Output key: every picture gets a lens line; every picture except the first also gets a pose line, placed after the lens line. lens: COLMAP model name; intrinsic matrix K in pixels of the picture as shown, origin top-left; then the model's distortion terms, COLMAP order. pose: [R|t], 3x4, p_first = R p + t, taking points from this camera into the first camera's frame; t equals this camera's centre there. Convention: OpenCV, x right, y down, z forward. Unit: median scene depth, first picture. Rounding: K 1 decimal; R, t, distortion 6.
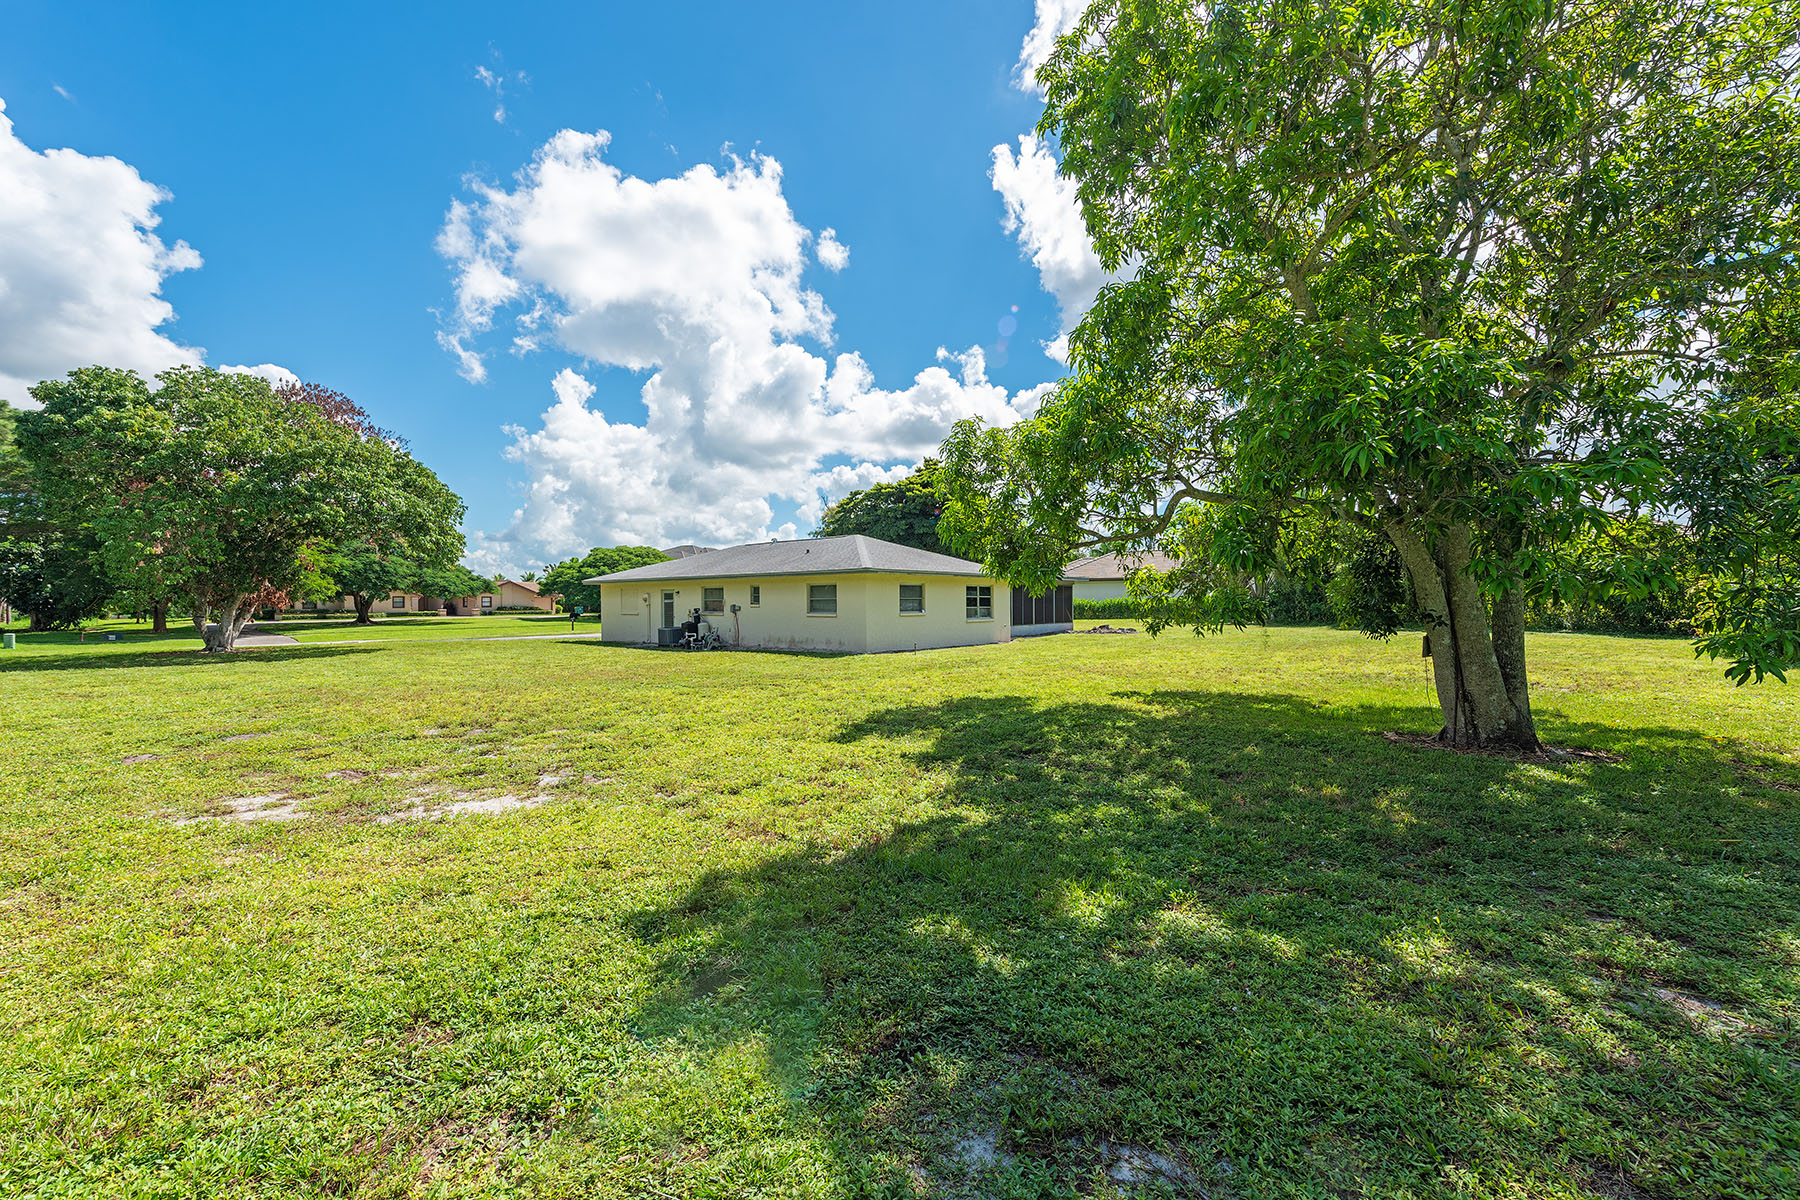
lens RADIAL K [[751.9, 0, 900.0], [0, 751.9, 600.0], [0, 0, 1]] dist [0.001769, 0.000311]
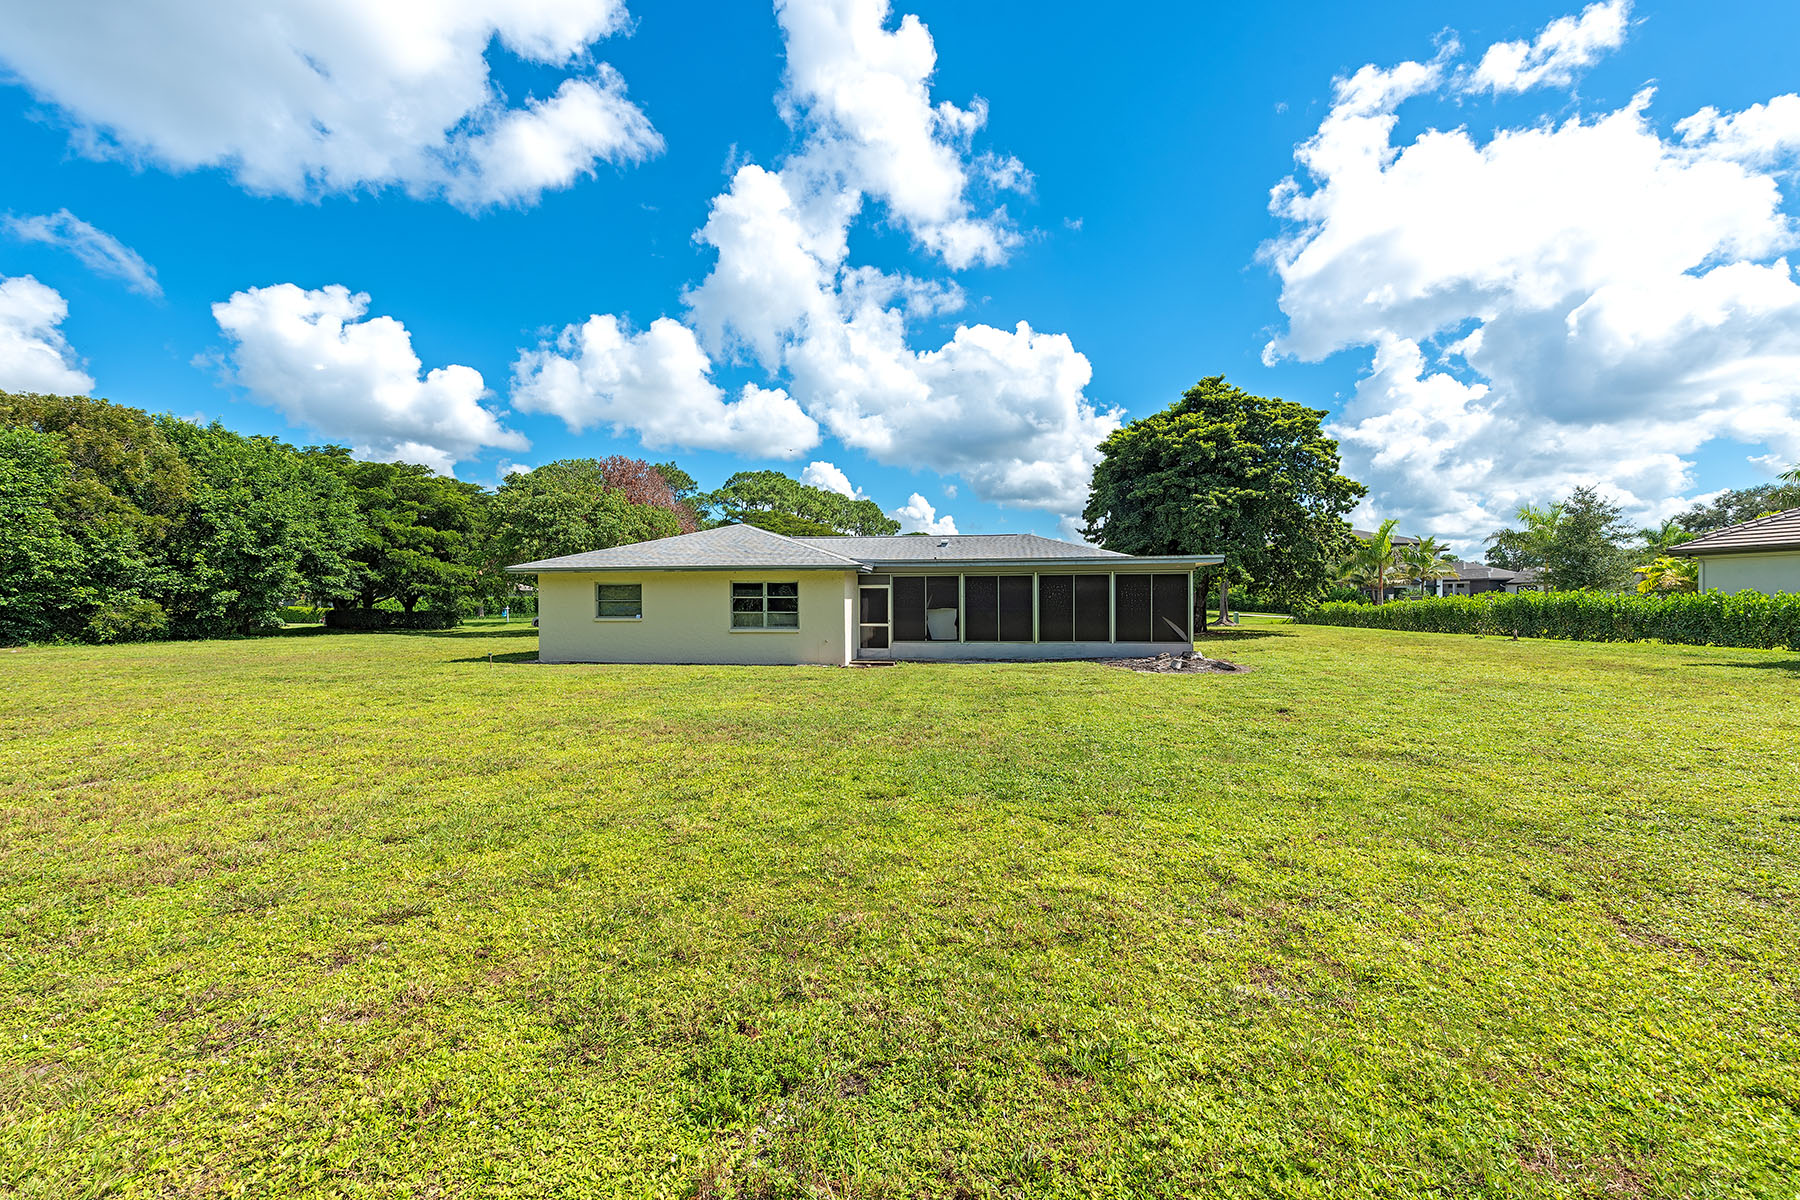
lens RADIAL K [[751.9, 0, 900.0], [0, 751.9, 600.0], [0, 0, 1]] dist [0.001769, 0.000311]
pose [[0.555614, 0.005814, -0.831420, 0.757084], [0.004030, 0.999945, 0.009686, -0.008455], [0.831431, -0.008732, 0.555560, 0.708552]]
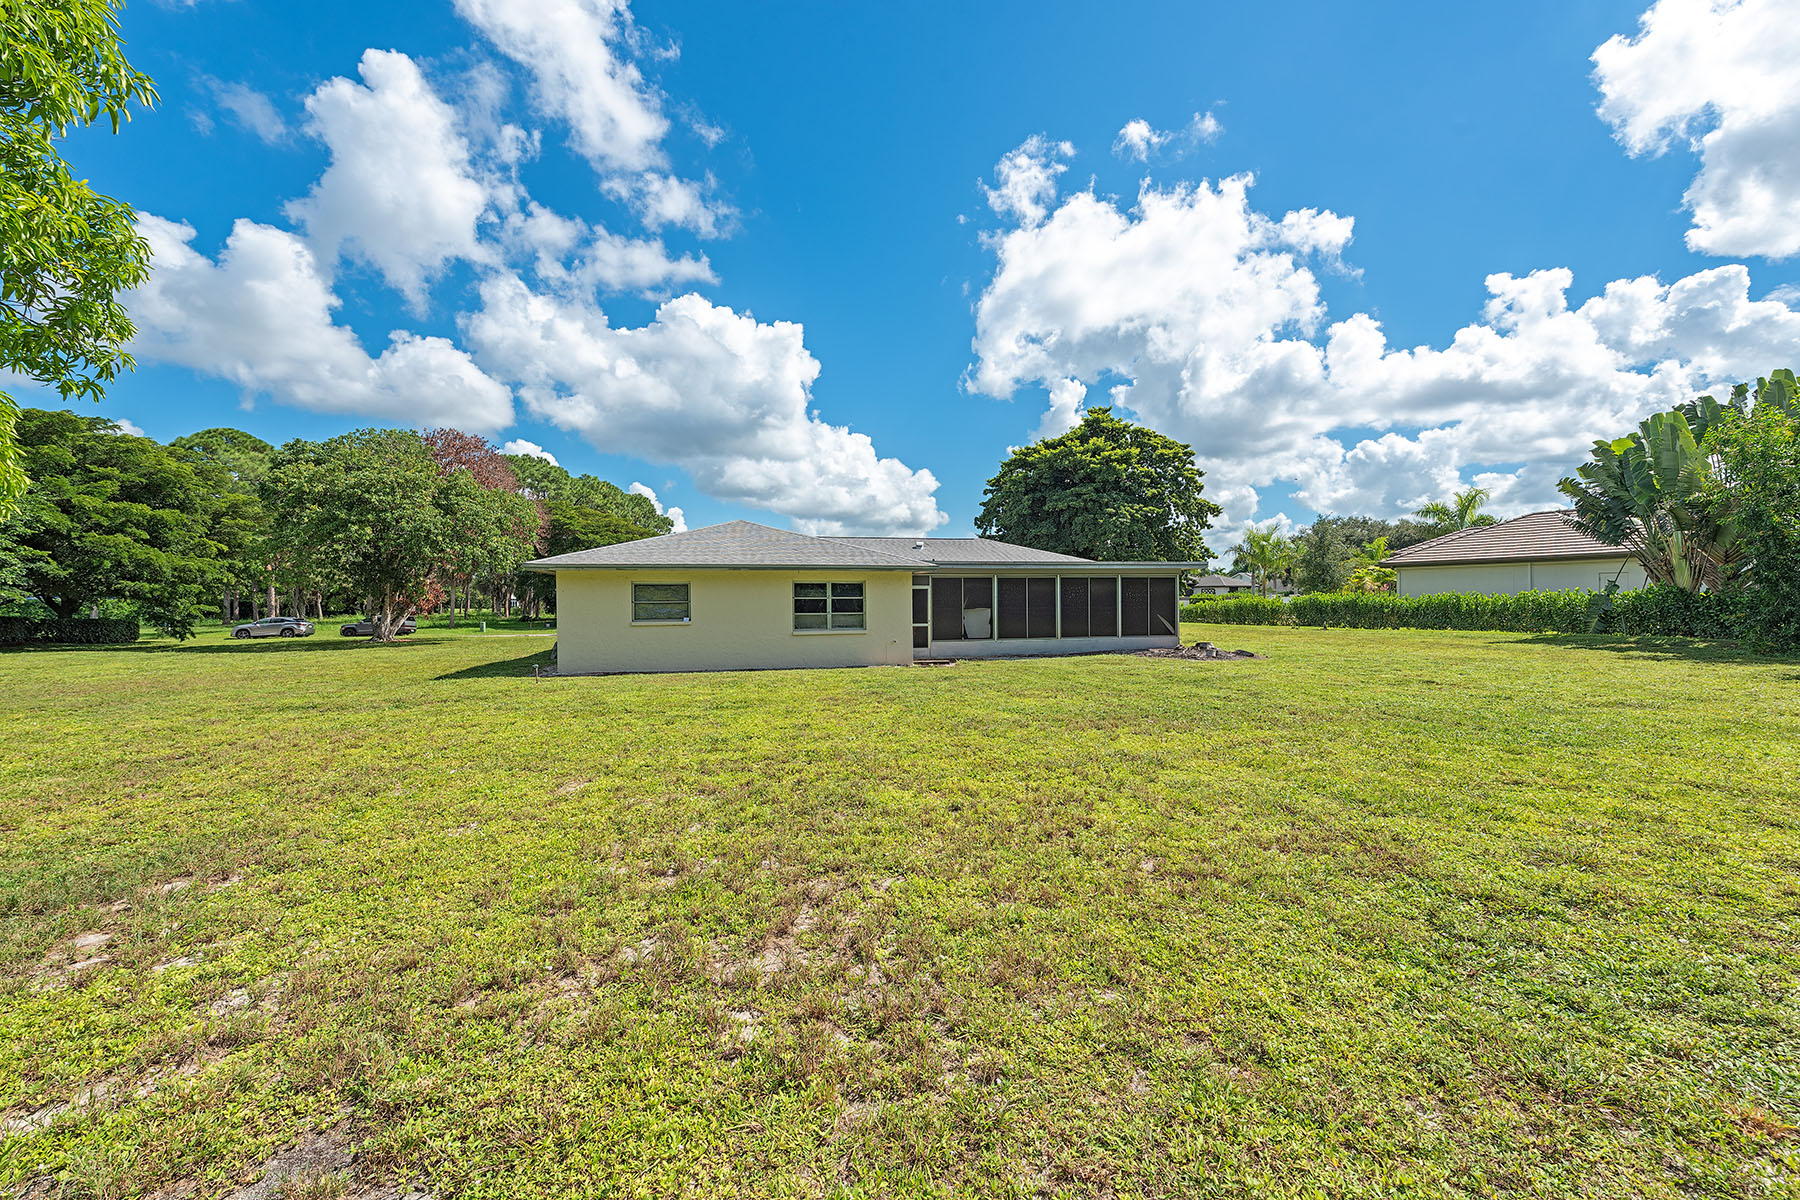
lens RADIAL K [[751.9, 0, 900.0], [0, 751.9, 600.0], [0, 0, 1]] dist [0.001769, 0.000311]
pose [[0.830625, 0.003041, -0.556824, 0.534130], [0.003157, 0.999943, 0.010170, -0.009613], [0.556823, -0.010205, 0.830568, 0.466093]]
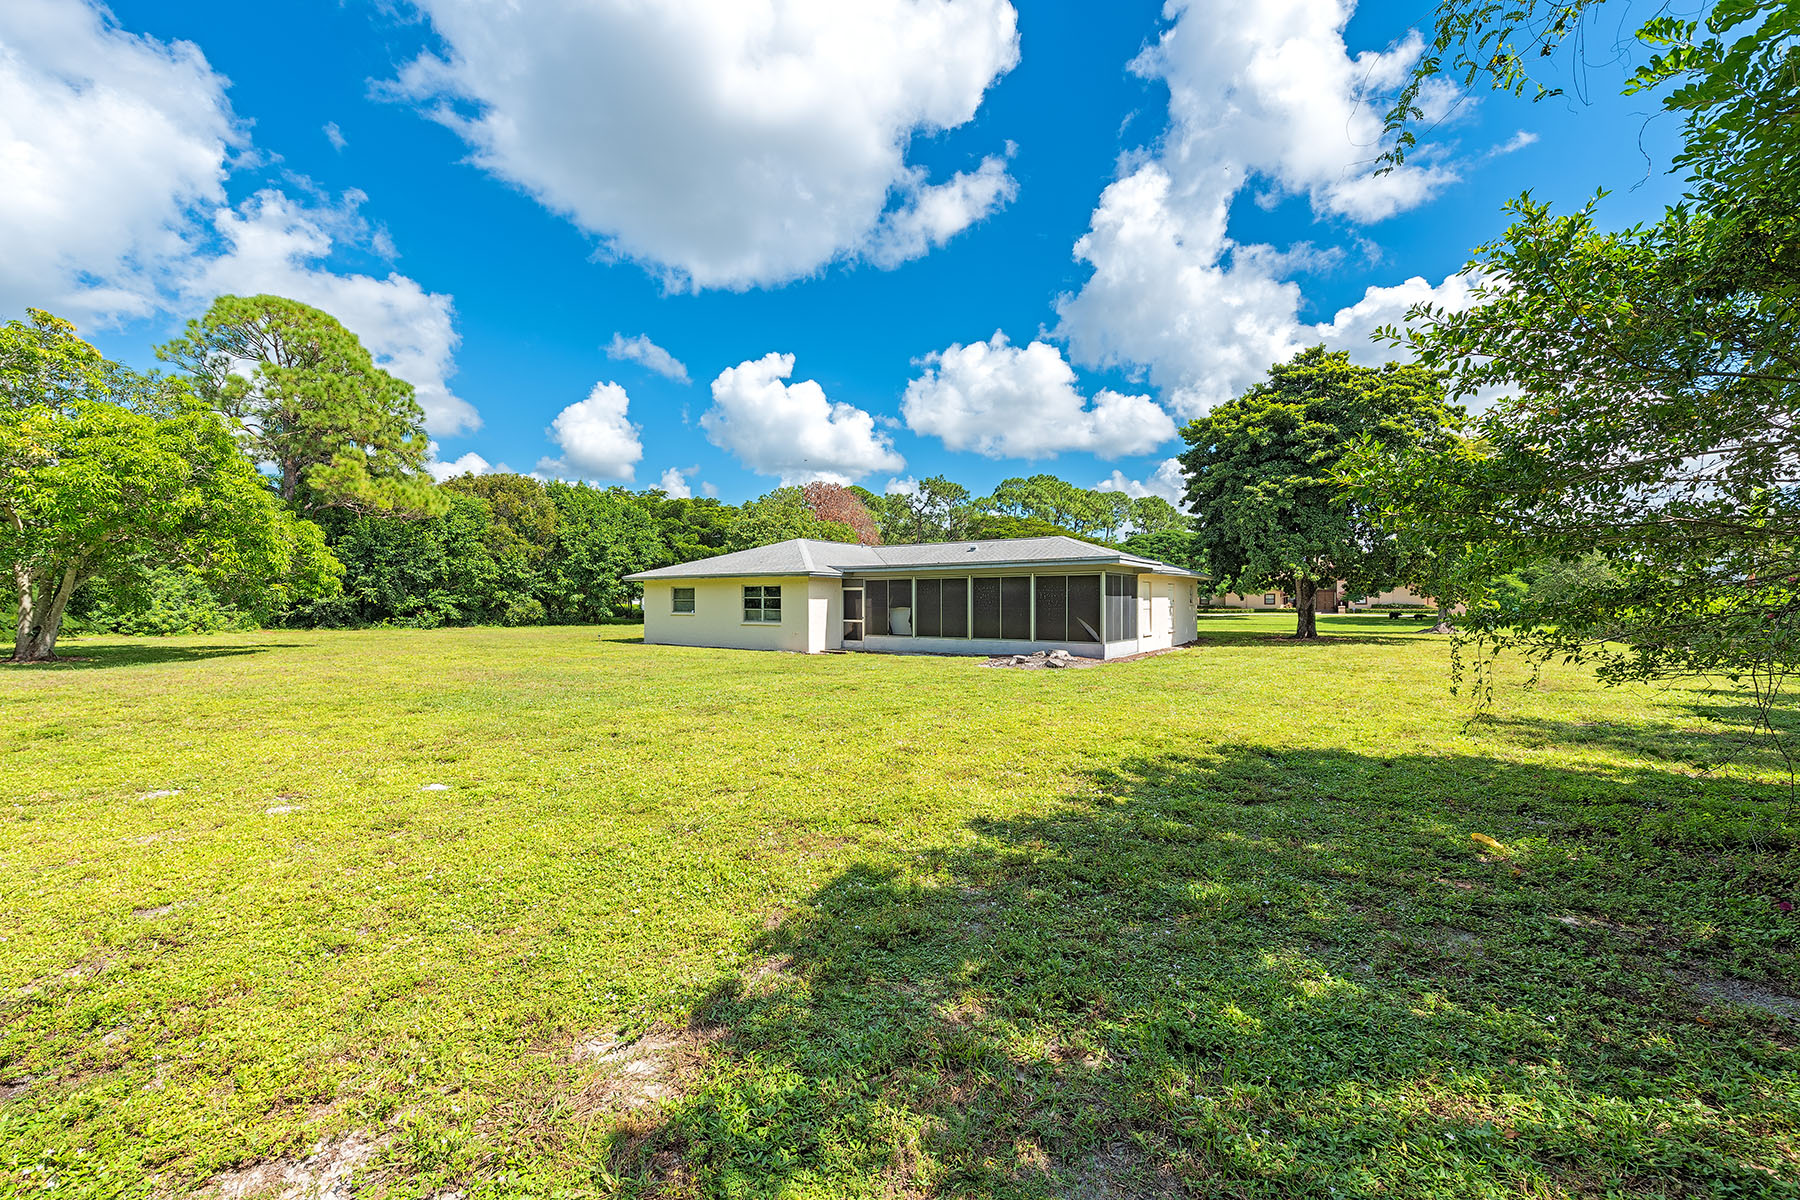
lens RADIAL K [[720.2, 0, 900.0], [0, 720.2, 600.0], [0, 0, 1]] dist [-0.000824, 0.000013]
pose [[0.115612, 0.006033, -0.993276, 0.965538], [0.006593, 0.999955, 0.006841, -0.006573], [0.993273, -0.007339, 0.115567, 1.056616]]
